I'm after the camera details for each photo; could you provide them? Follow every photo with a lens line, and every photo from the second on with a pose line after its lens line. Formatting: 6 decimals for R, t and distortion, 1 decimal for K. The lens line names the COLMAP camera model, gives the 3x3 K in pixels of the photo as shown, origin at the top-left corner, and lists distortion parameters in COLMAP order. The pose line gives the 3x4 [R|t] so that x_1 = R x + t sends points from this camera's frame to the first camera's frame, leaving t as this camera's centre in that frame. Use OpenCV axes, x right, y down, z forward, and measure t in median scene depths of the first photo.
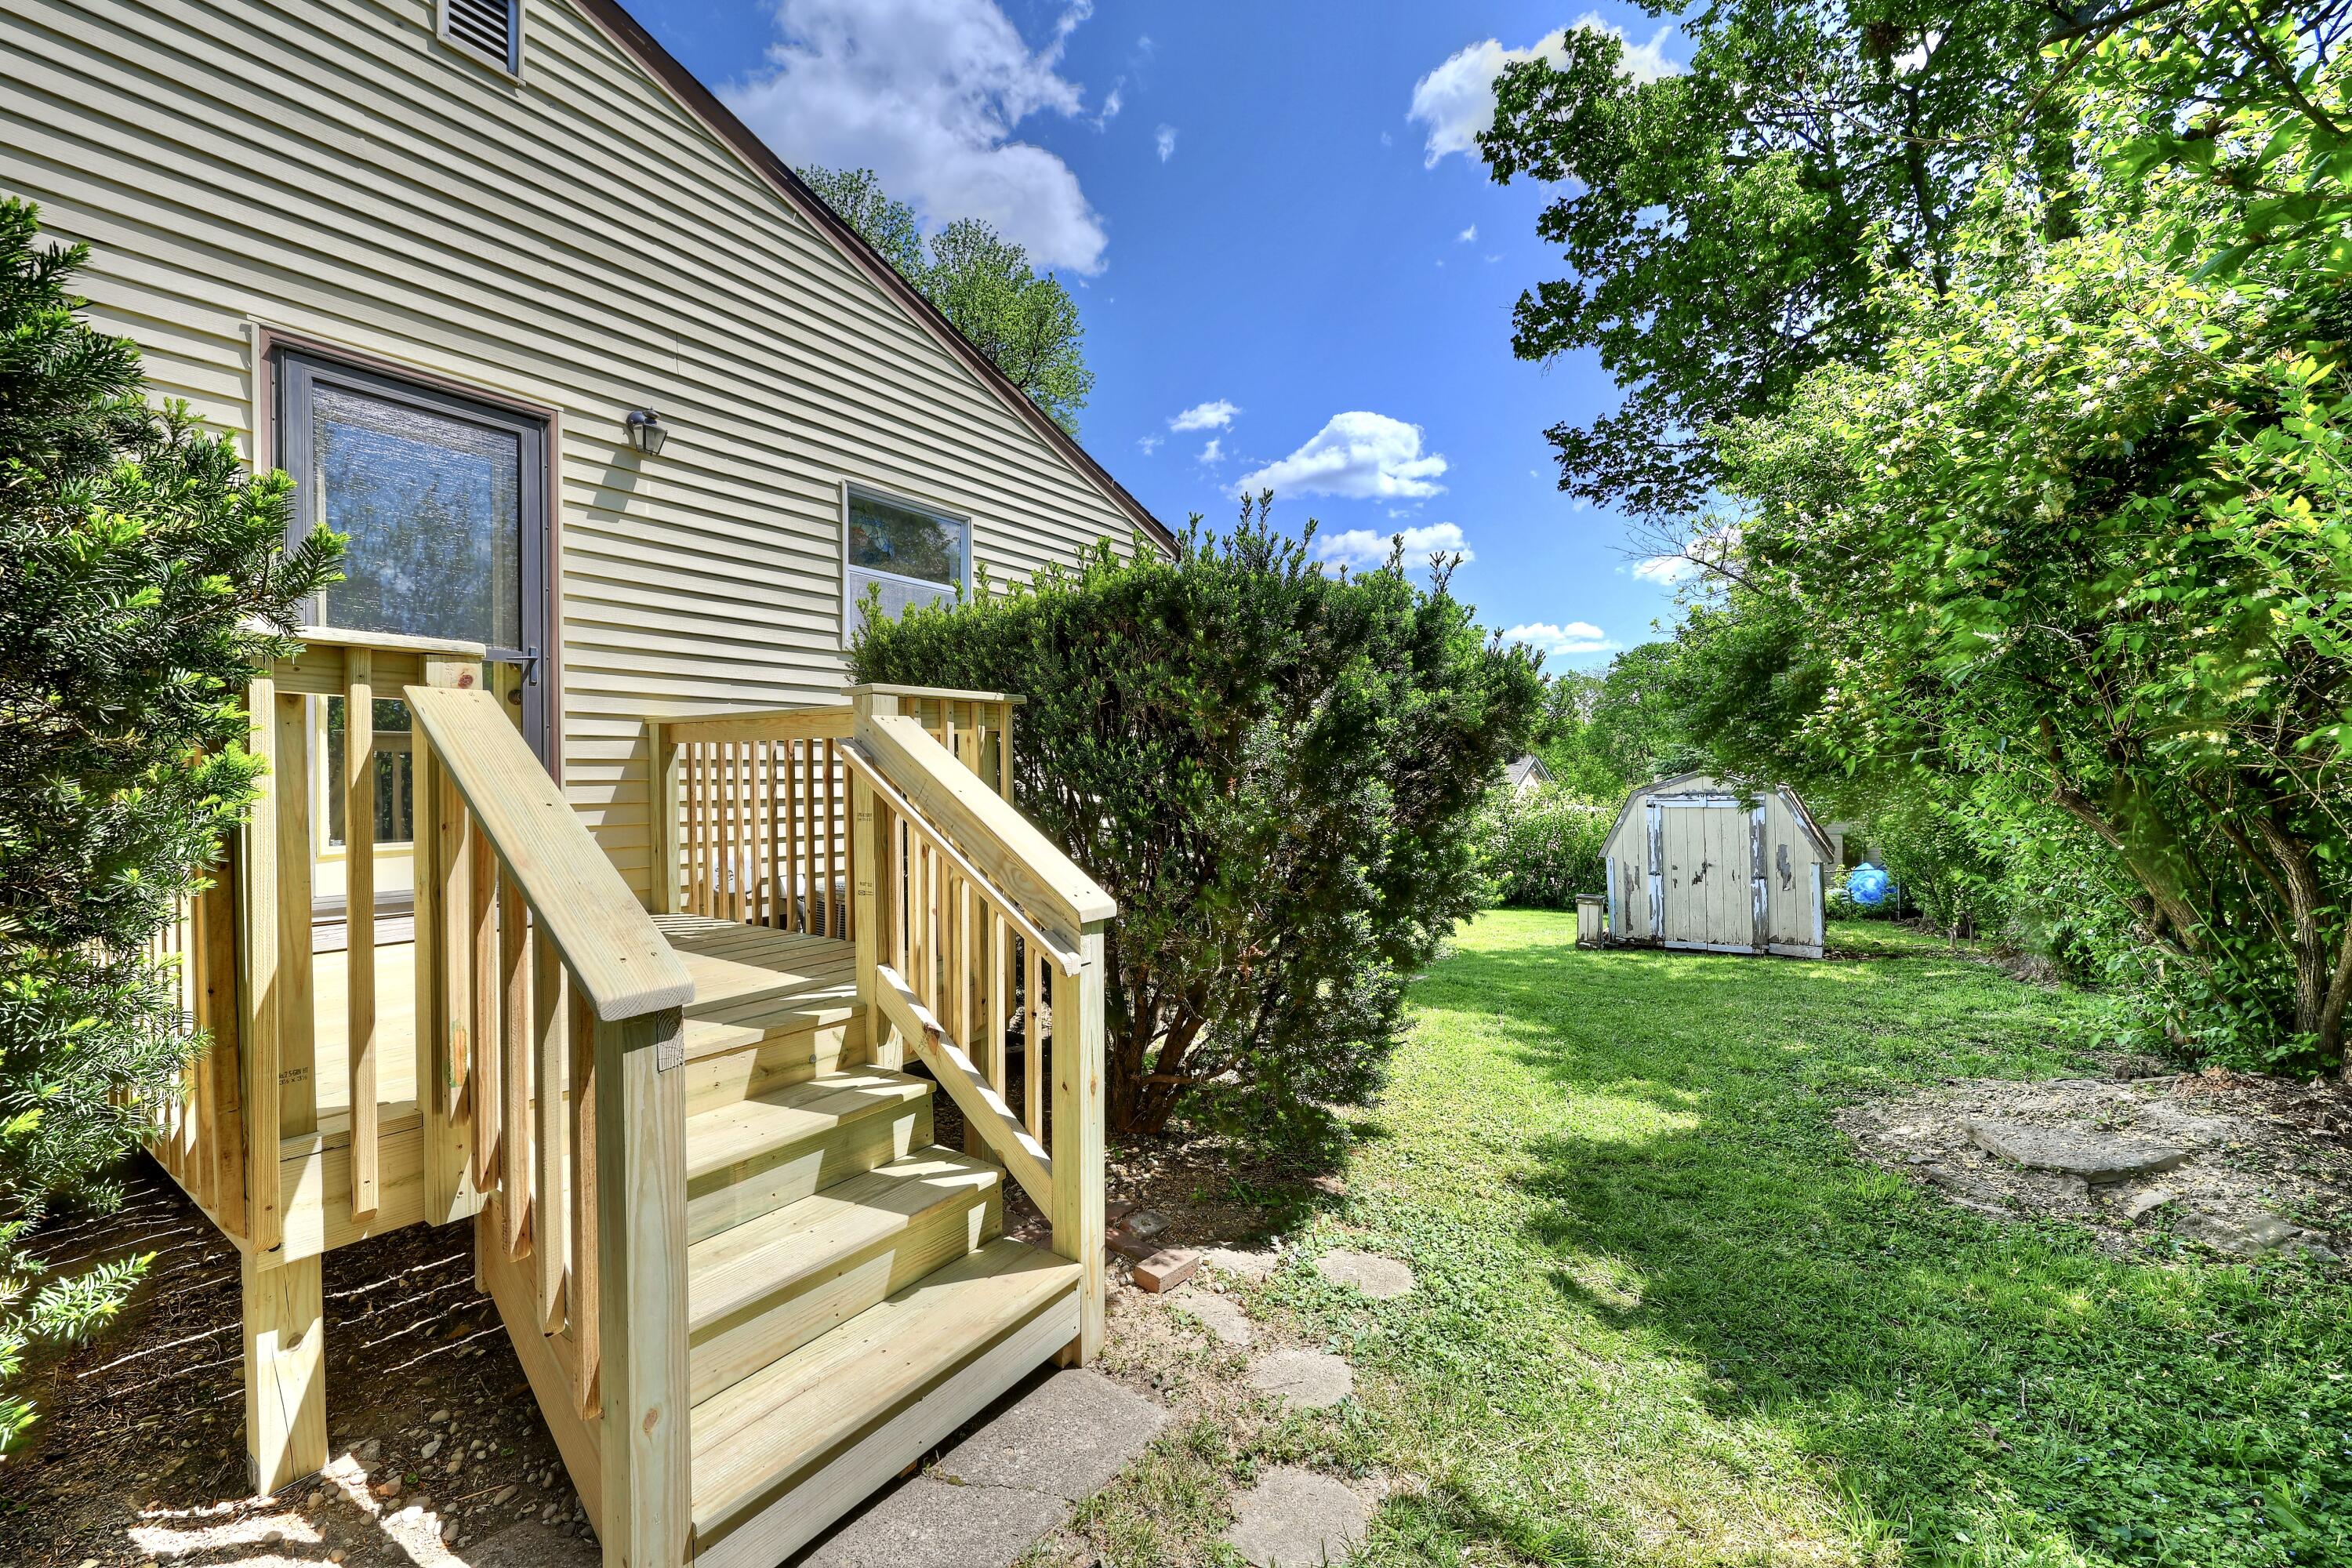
lens RADIAL K [[982.8, 0, 1176.0], [0, 982.8, 784.0], [0, 0, 1]] dist [0.013905, -0.000004]
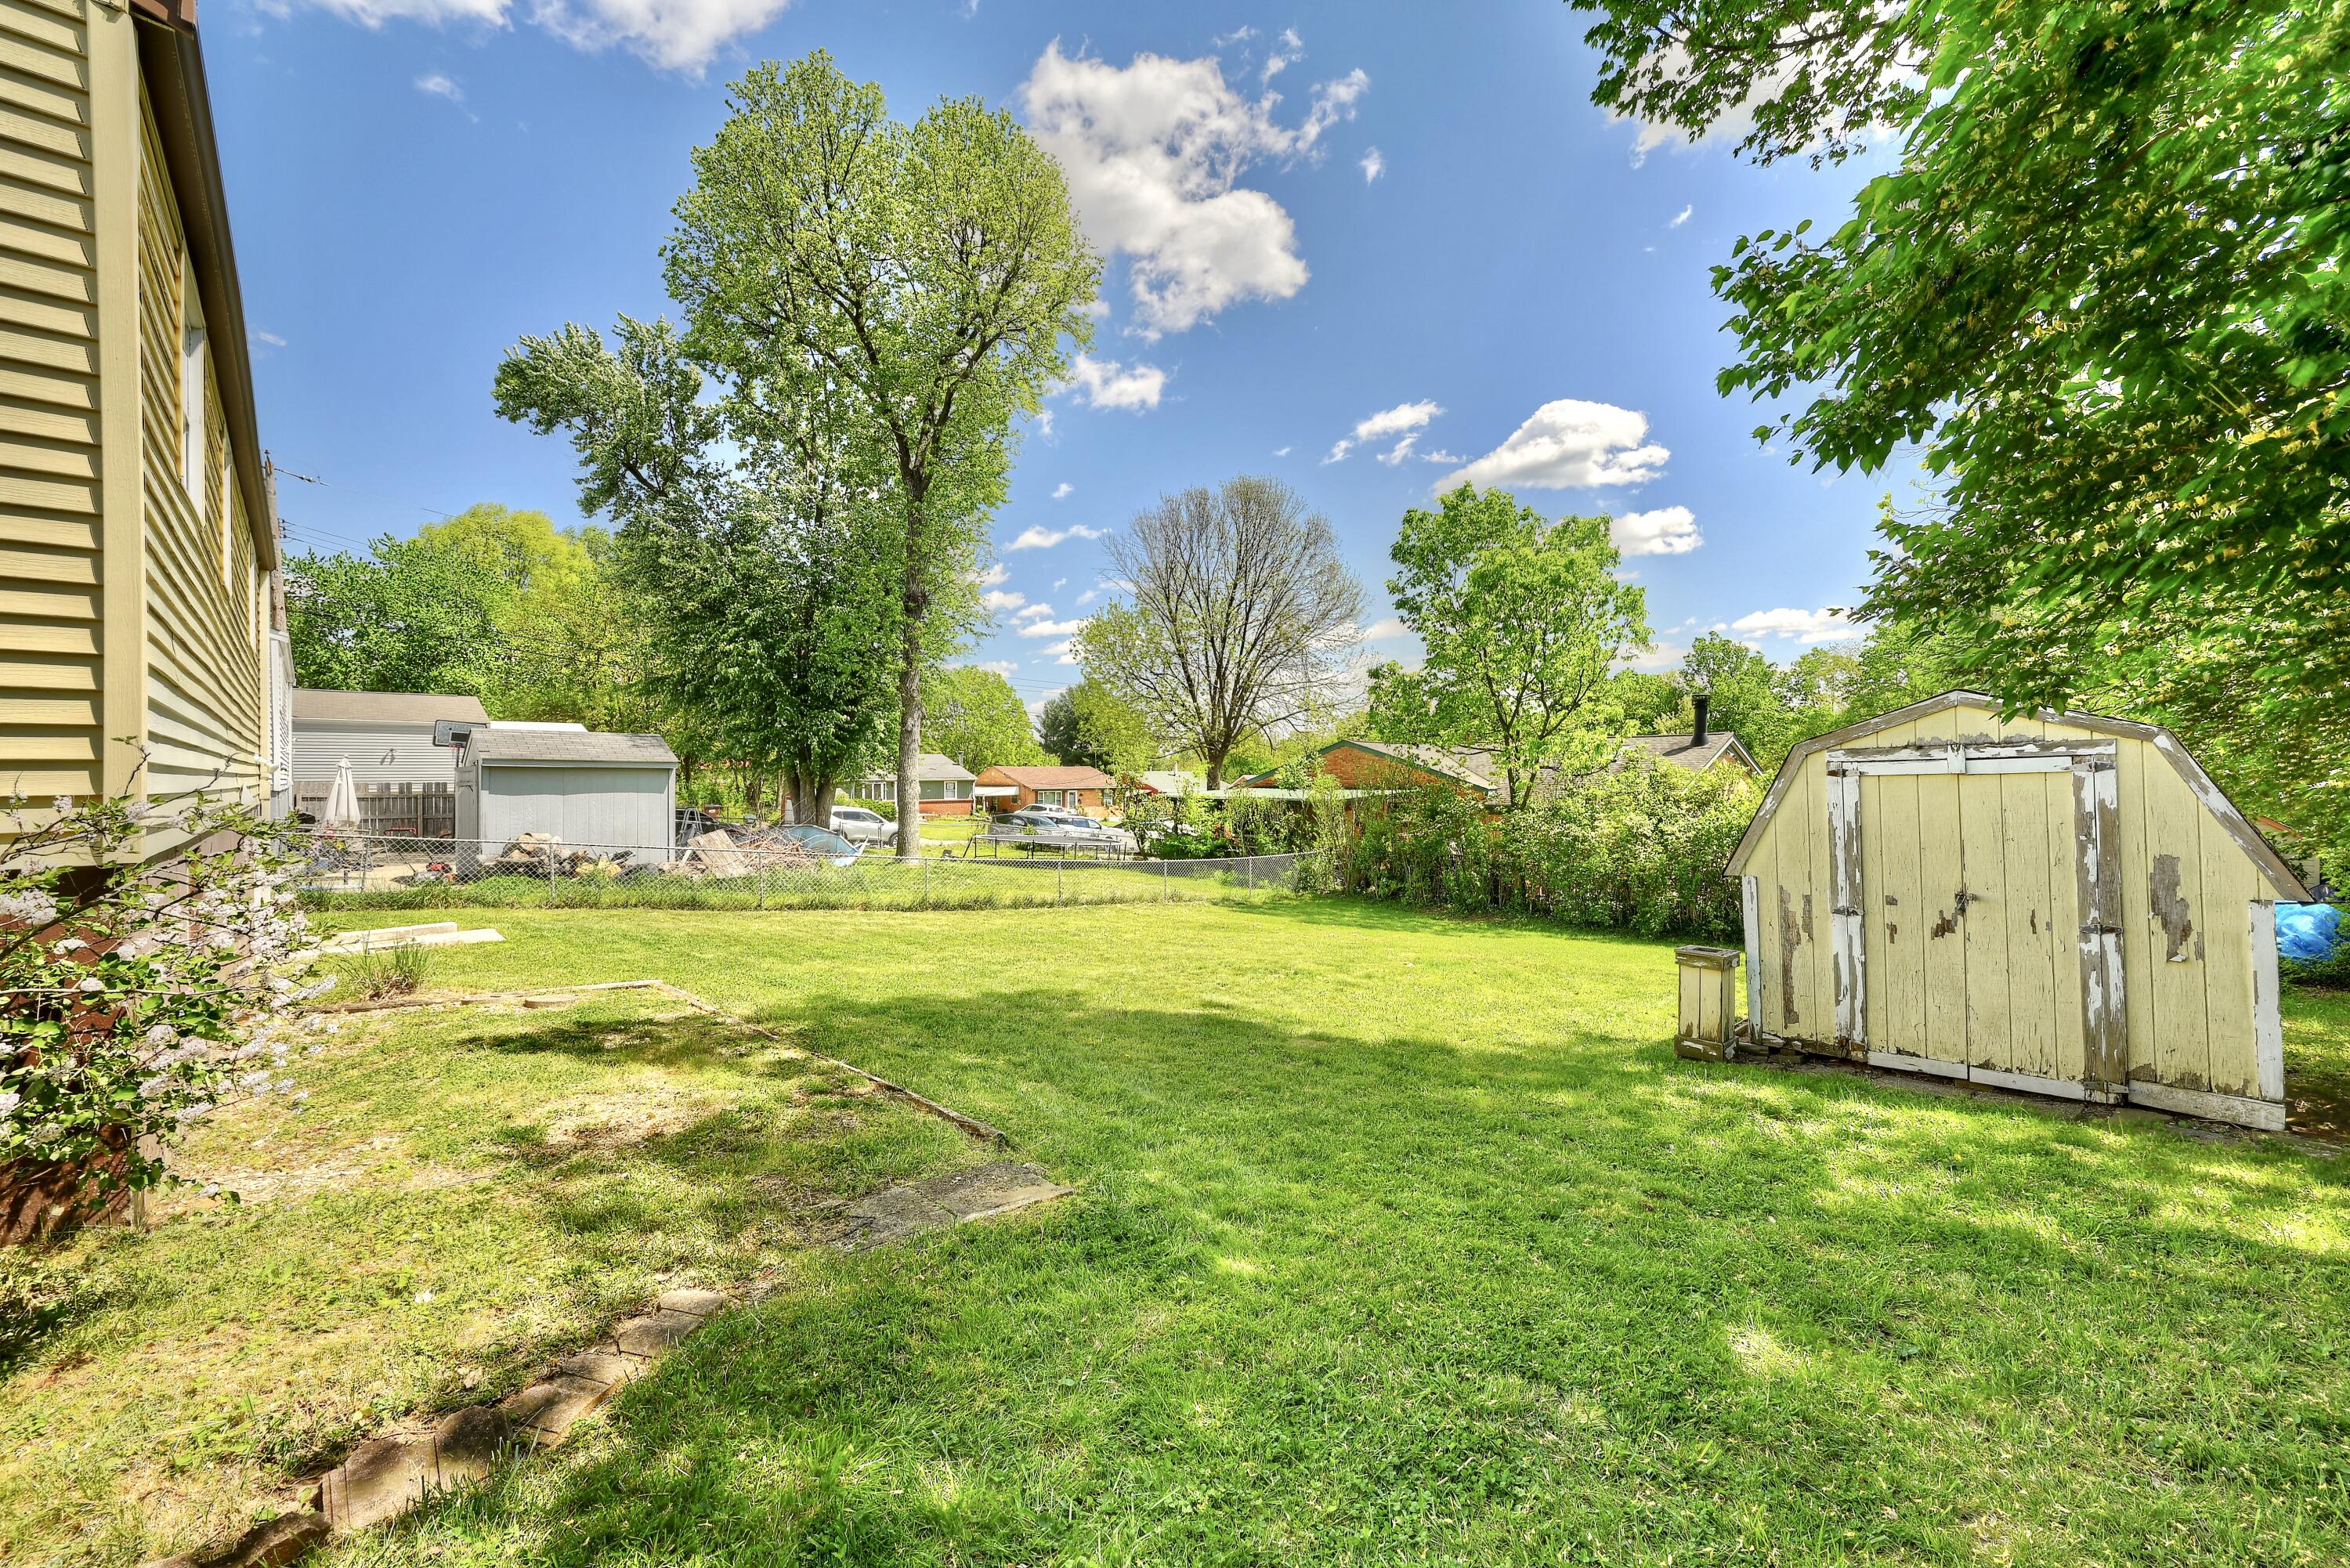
lens RADIAL K [[917.1, 0, 1186.0], [0, 917.1, 779.3], [0, 0, 1]] dist [-0.002281, 0.000025]
pose [[0.971293, 0.004161, -0.237848, 0.277722], [-0.009378, 0.999740, -0.020807, 0.038220], [0.237699, 0.022440, 0.971079, 0.482924]]
